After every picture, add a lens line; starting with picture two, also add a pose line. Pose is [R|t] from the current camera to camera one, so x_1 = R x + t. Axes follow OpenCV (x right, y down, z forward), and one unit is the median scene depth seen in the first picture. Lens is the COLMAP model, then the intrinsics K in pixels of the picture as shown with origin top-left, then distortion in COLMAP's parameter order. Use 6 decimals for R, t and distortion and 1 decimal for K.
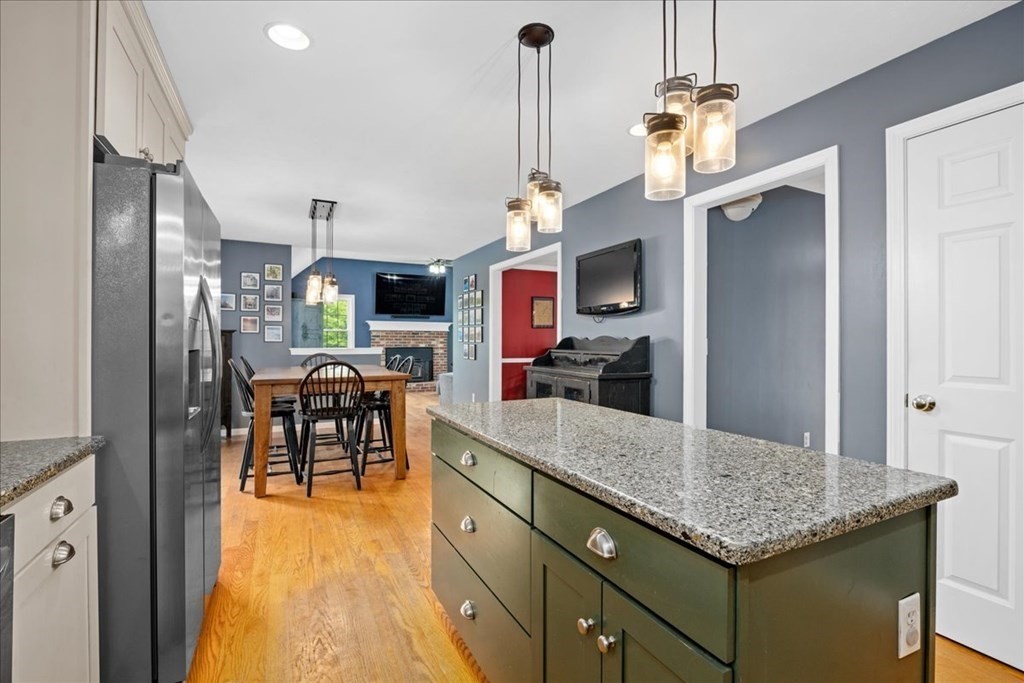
lens RADIAL K [[460.5, 0, 508.1], [0, 460.5, 342.8], [0, 0, 1]] dist [-0.016341, 0.000317]
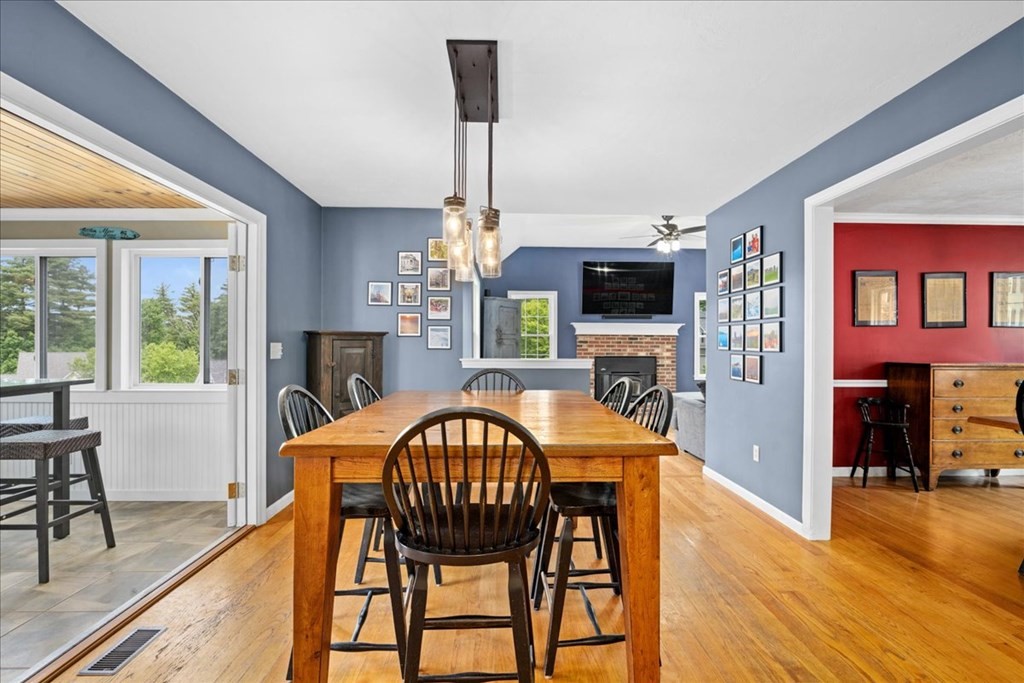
lens RADIAL K [[460.5, 0, 508.1], [0, 460.5, 342.8], [0, 0, 1]] dist [-0.016341, 0.000317]
pose [[0.904075, -0.001211, -0.427373, -0.108946], [-0.004929, 0.999900, -0.013260, -0.002861], [0.427346, 0.014095, 0.903978, 0.381139]]
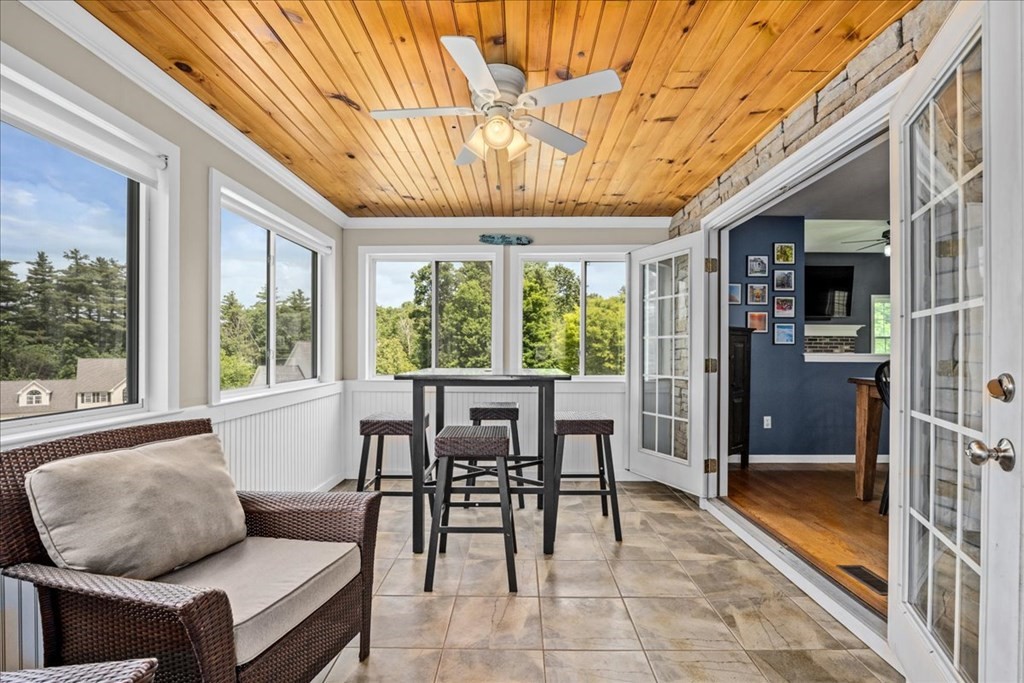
lens RADIAL K [[460.5, 0, 508.1], [0, 460.5, 342.8], [0, 0, 1]] dist [-0.016341, 0.000317]
pose [[0.886547, -0.008945, -0.462552, -0.523210], [-0.004146, 0.999619, -0.027279, 0.015752], [0.462620, 0.026102, 0.886172, 0.110820]]
